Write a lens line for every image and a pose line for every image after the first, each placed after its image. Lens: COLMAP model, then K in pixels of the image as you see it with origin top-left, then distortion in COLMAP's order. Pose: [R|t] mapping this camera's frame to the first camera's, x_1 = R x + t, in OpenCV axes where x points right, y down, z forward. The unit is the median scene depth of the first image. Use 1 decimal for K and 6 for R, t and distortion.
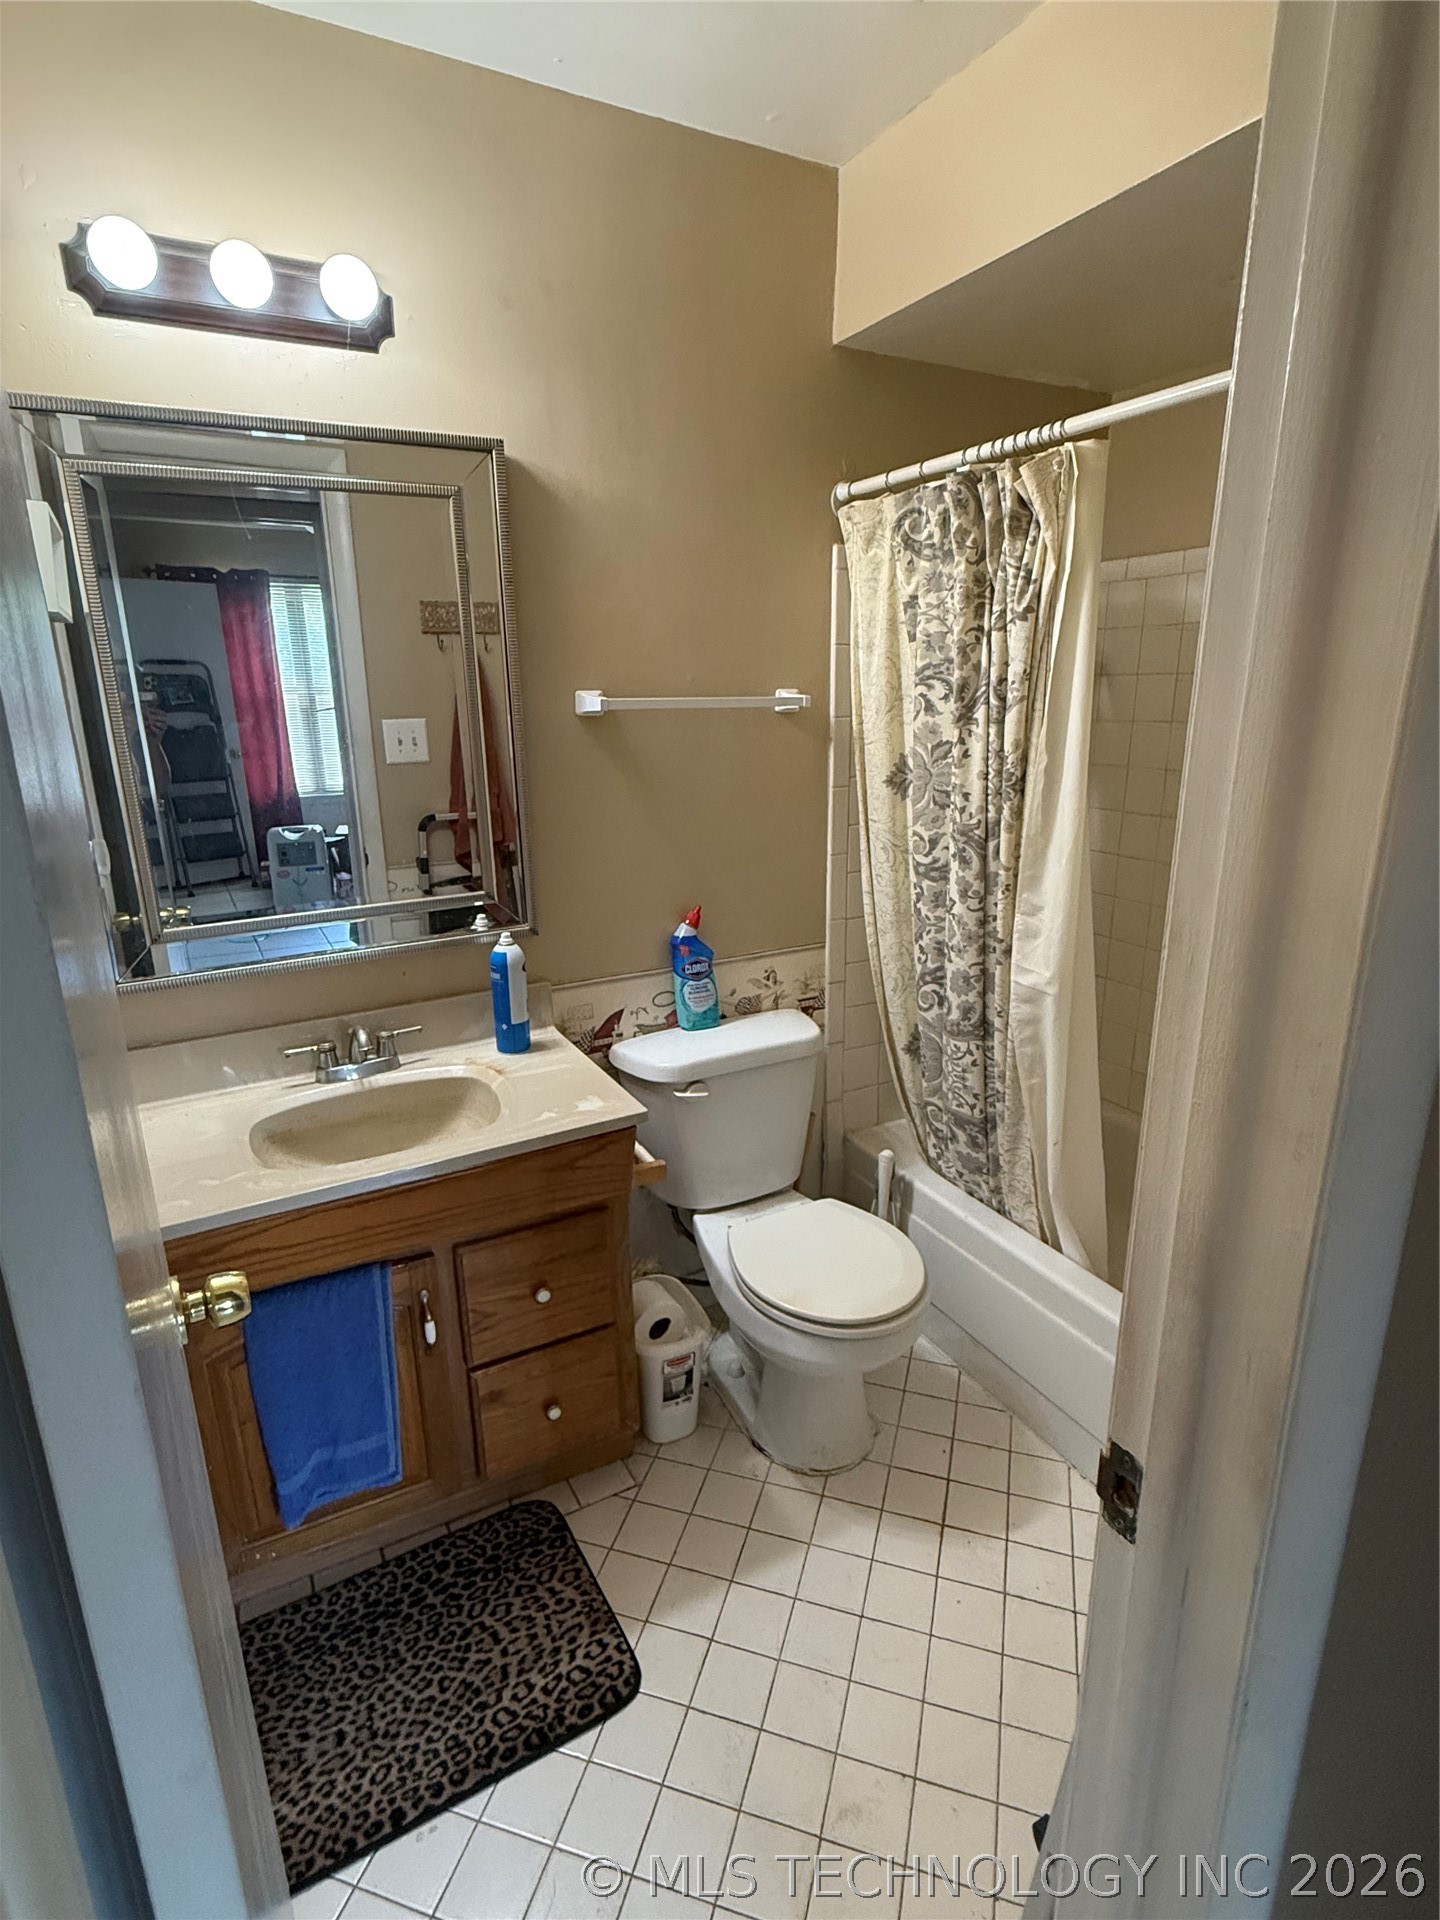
lens RADIAL K [[981.3, 0, 722.5], [0, 981.3, 959.0], [0, 0, 1]] dist [-0.001305, 0.001051]
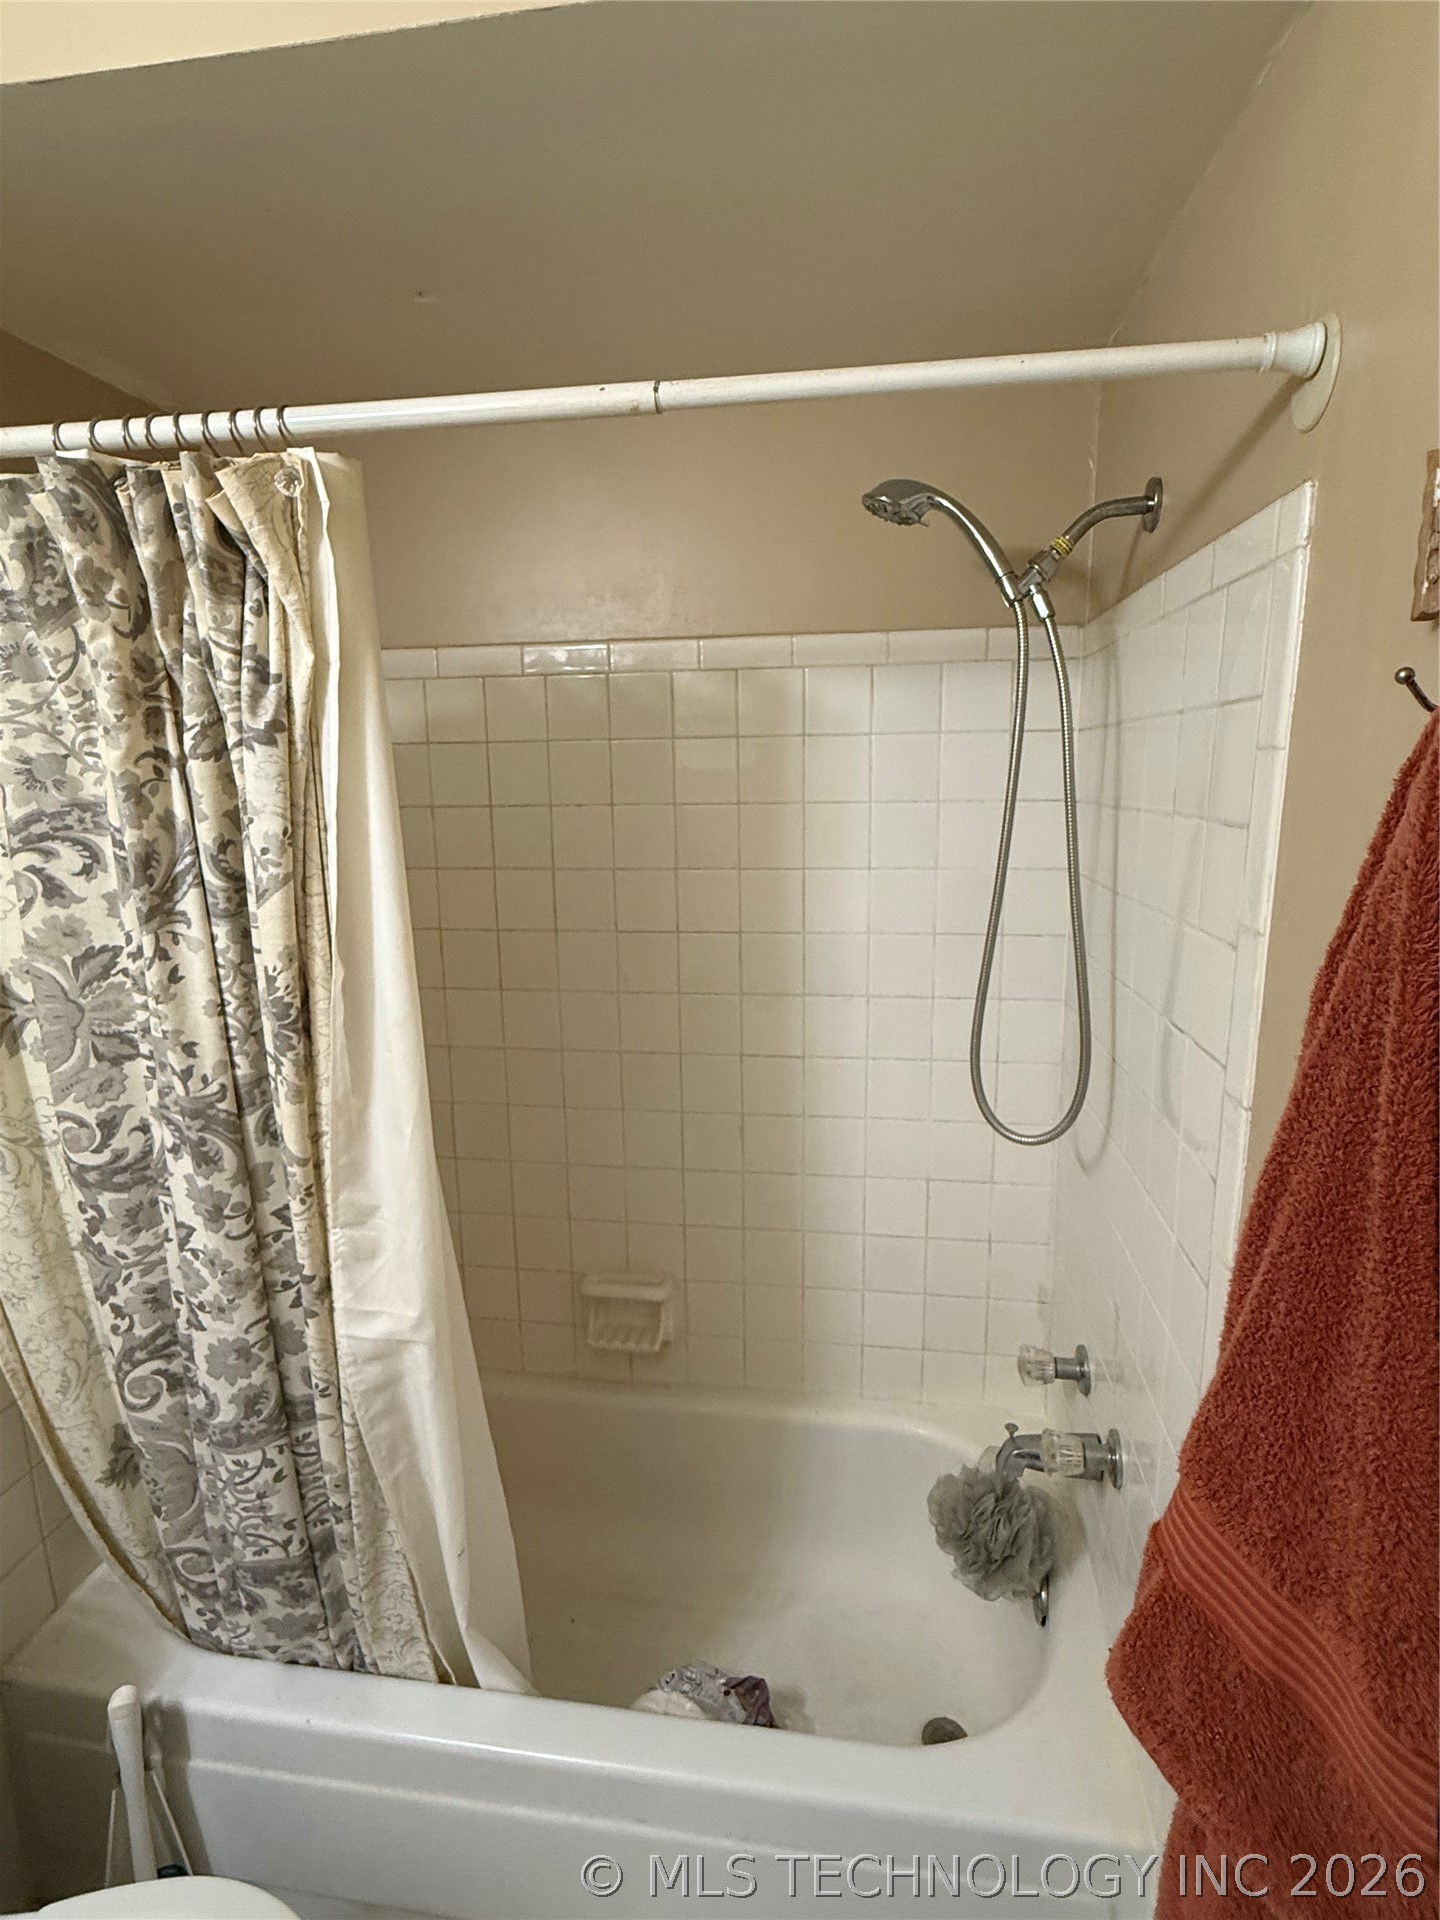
lens RADIAL K [[981.3, 0, 717.7], [0, 981.3, 960.3], [0, 0, 1]] dist [-0.001305, 0.001051]
pose [[0.598447, -0.150073, 0.786981, 0.000111], [0.225553, 0.974127, 0.014242, -0.151072], [-0.768757, 0.168983, 0.616813, 0.412610]]
